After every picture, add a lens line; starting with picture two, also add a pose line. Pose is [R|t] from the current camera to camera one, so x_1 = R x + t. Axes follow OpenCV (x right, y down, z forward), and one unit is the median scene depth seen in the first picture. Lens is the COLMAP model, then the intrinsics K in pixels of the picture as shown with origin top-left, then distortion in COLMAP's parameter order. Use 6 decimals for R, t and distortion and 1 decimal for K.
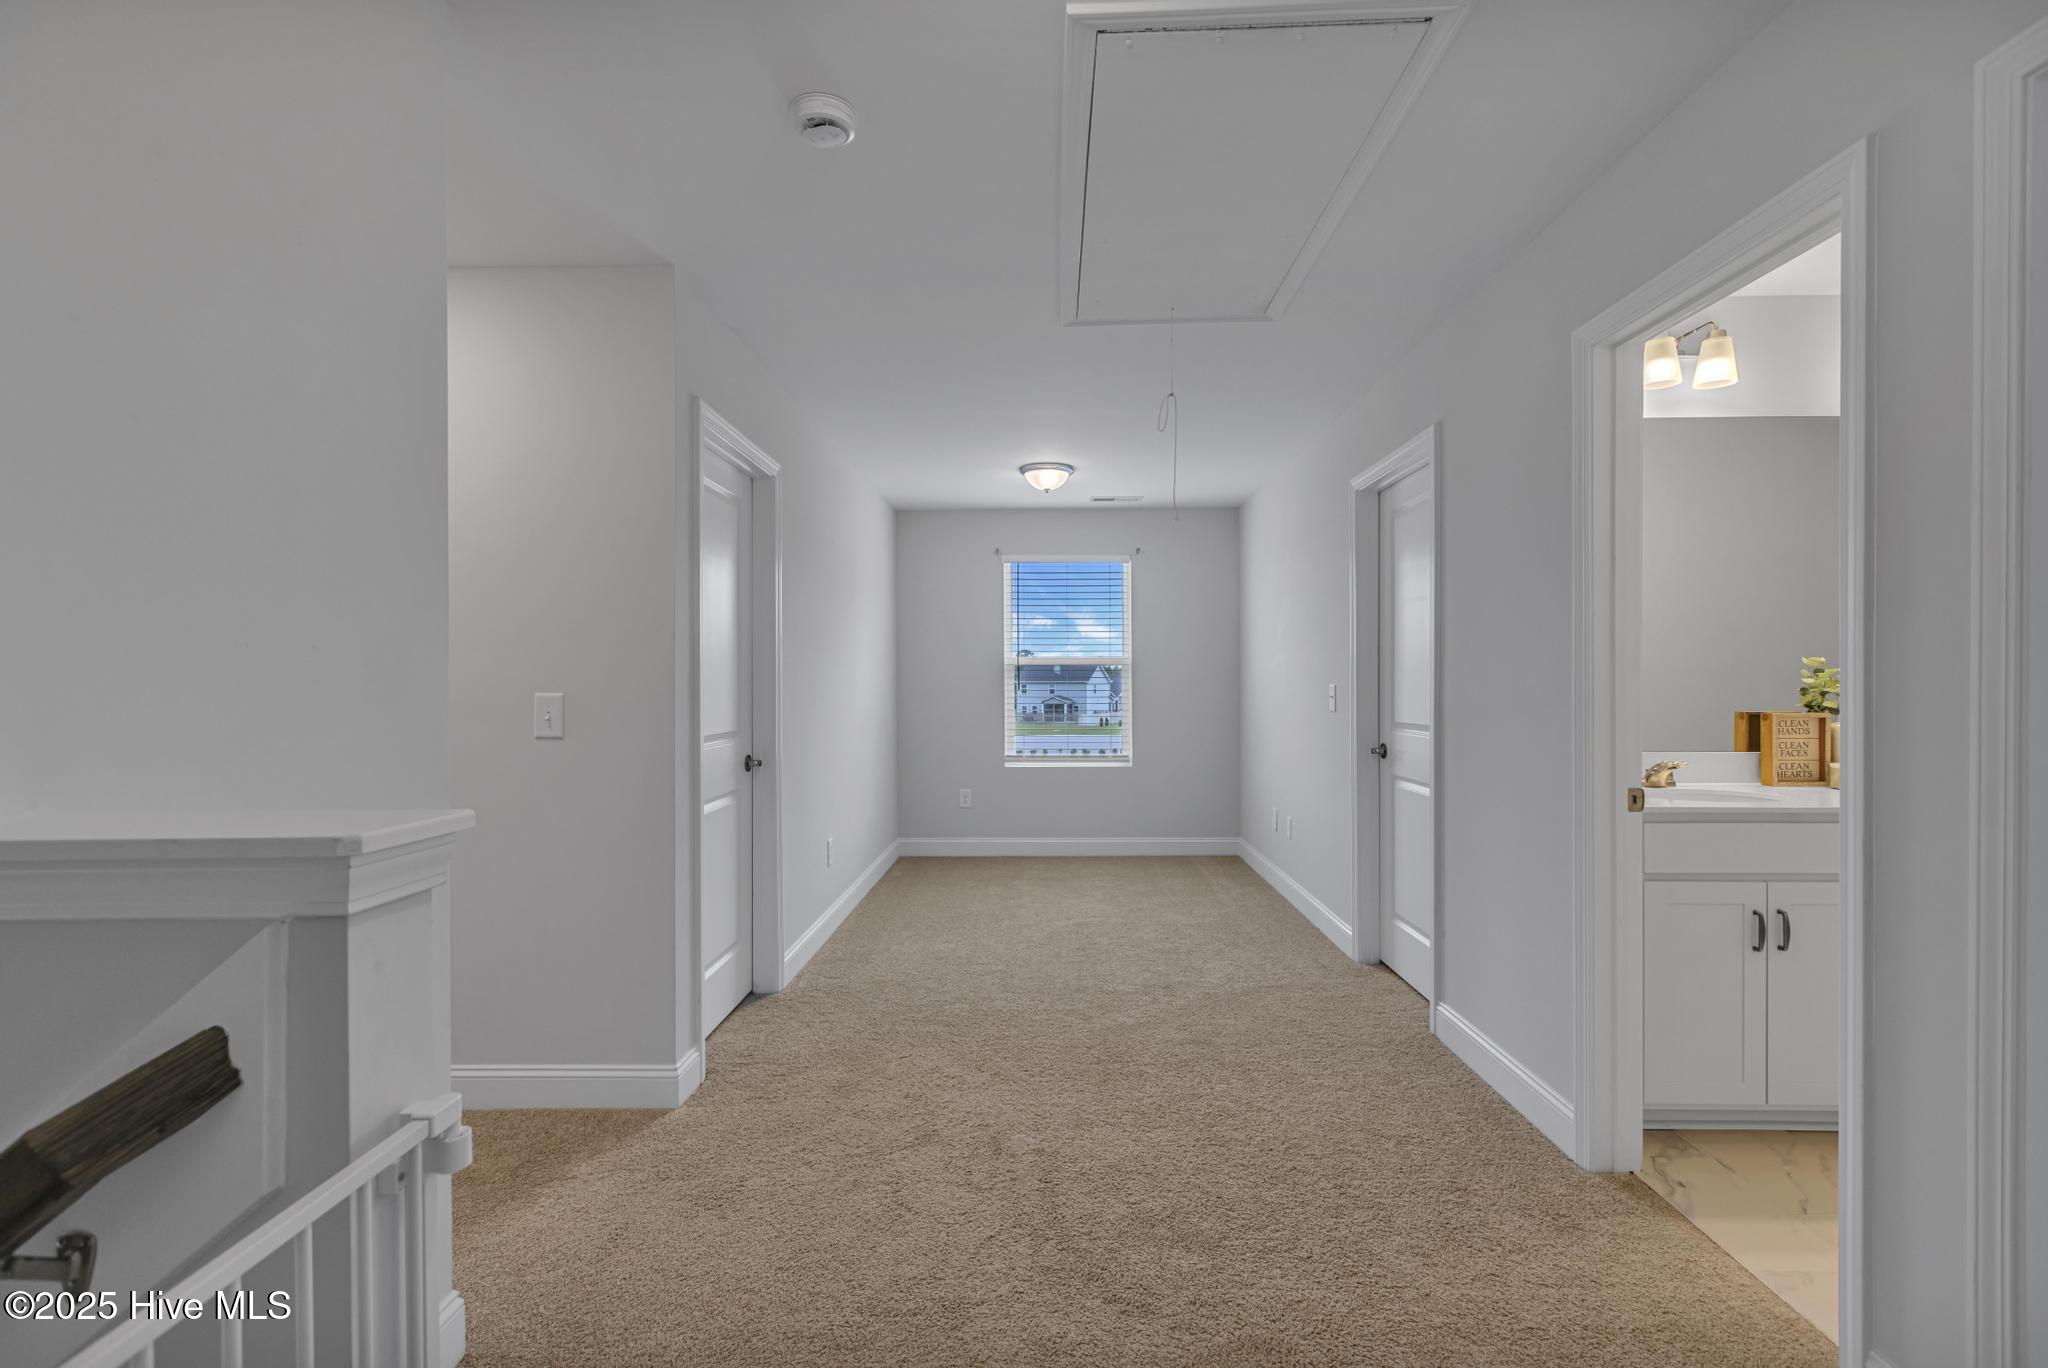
lens RADIAL K [[923.8, 0, 1023.6], [0, 923.8, 701.7], [0, 0, 1]] dist [0.001280, -0.000326]
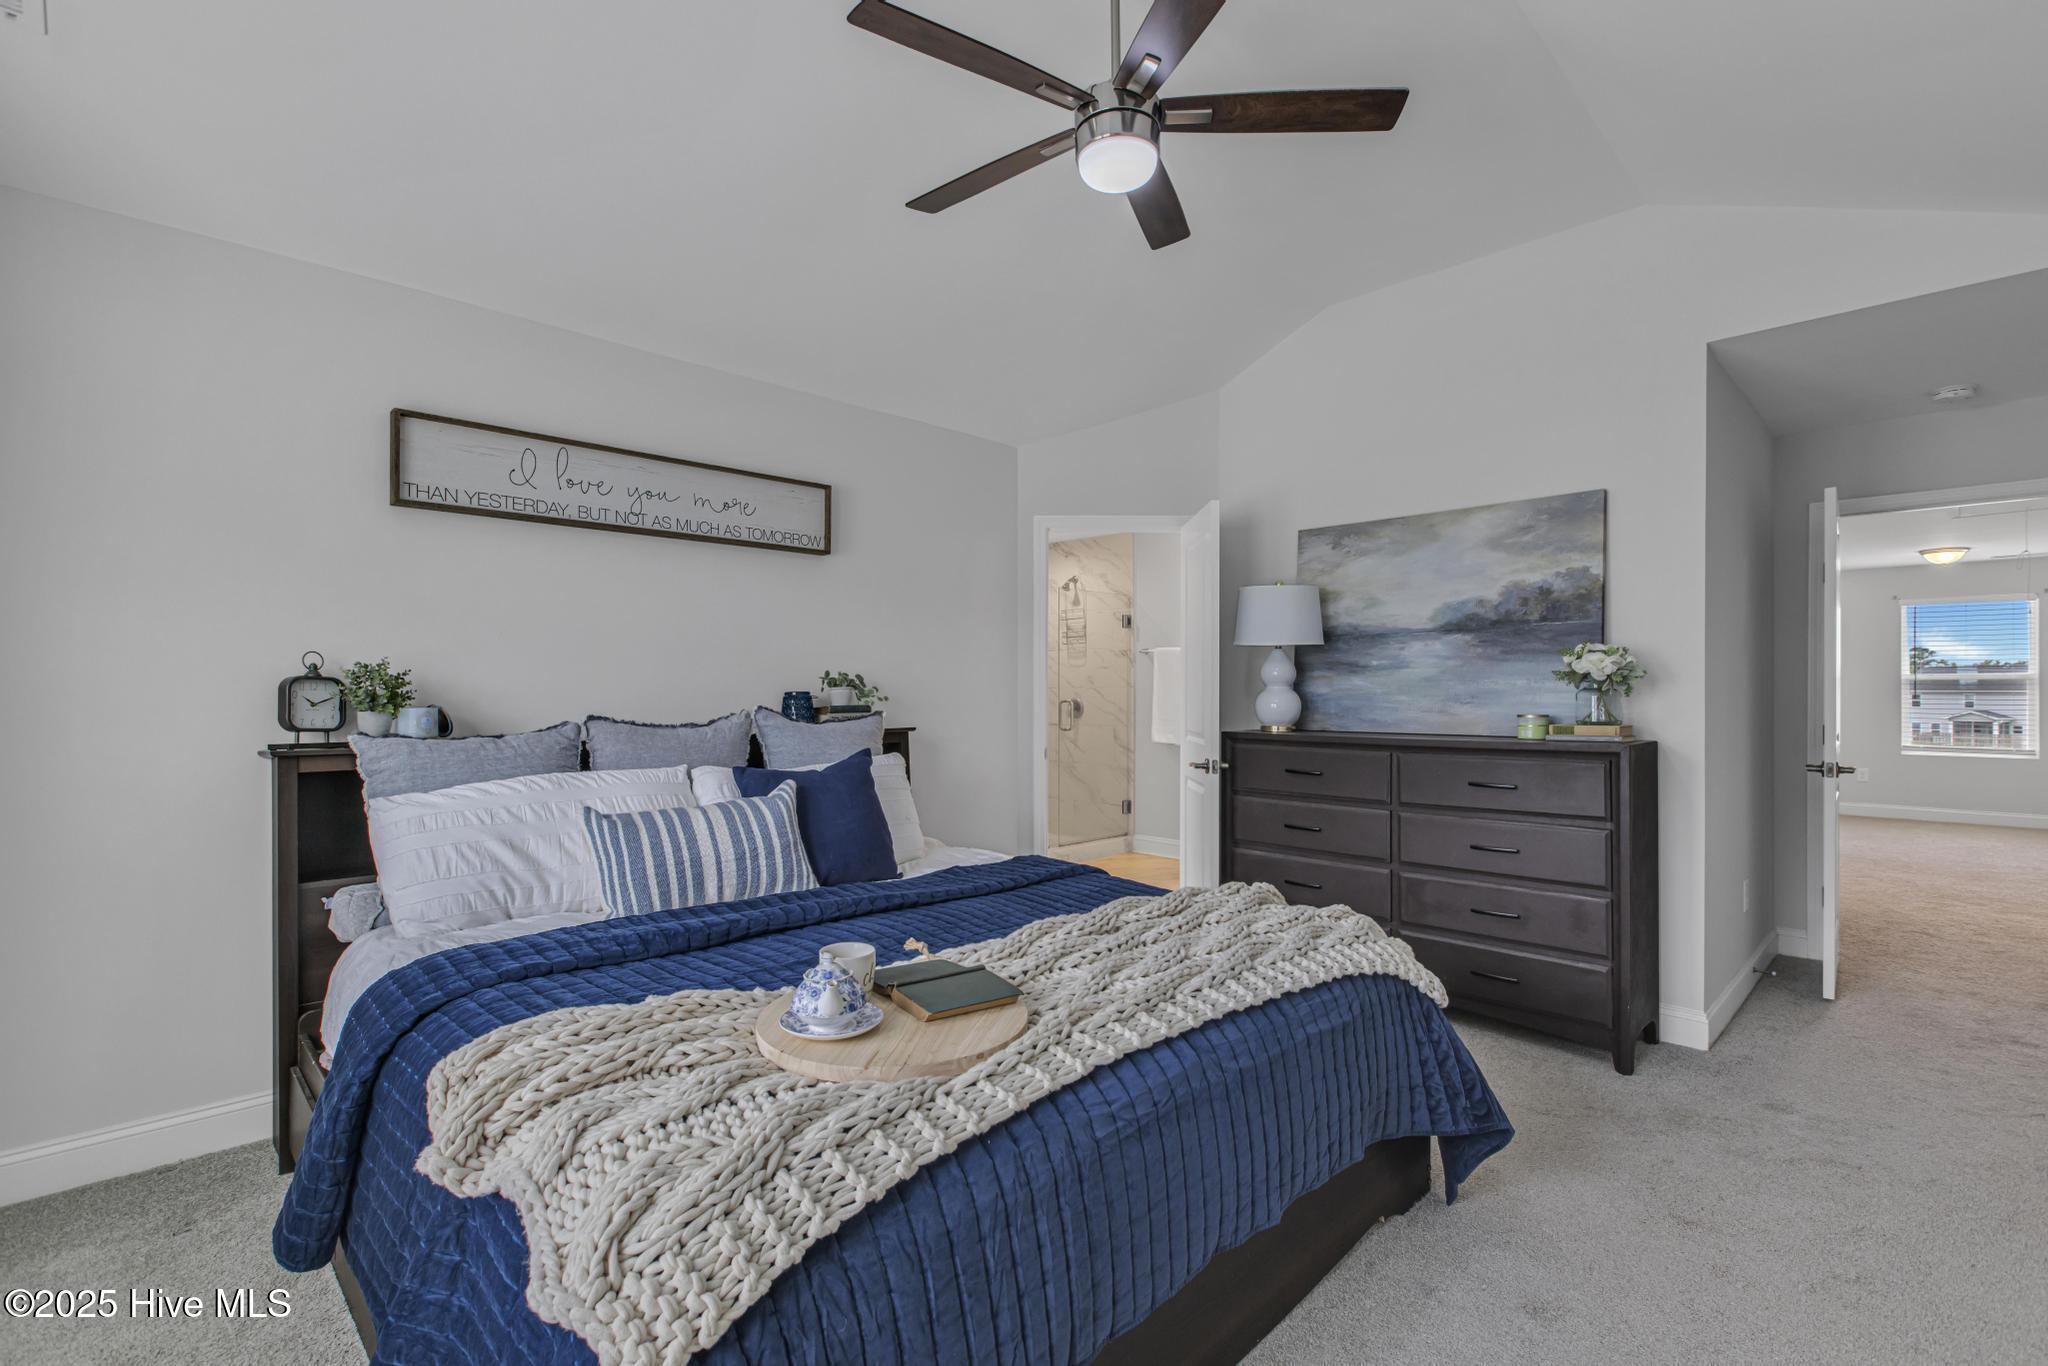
lens RADIAL K [[923.8, 0, 1023.6], [0, 923.8, 700.7], [0, 0, 1]] dist [0.001280, -0.000326]
pose [[0.719845, 0.006981, -0.694099, -0.005607], [-0.015205, 0.999868, -0.005712, 0.018154], [0.693968, 0.014666, 0.719856, -0.873105]]
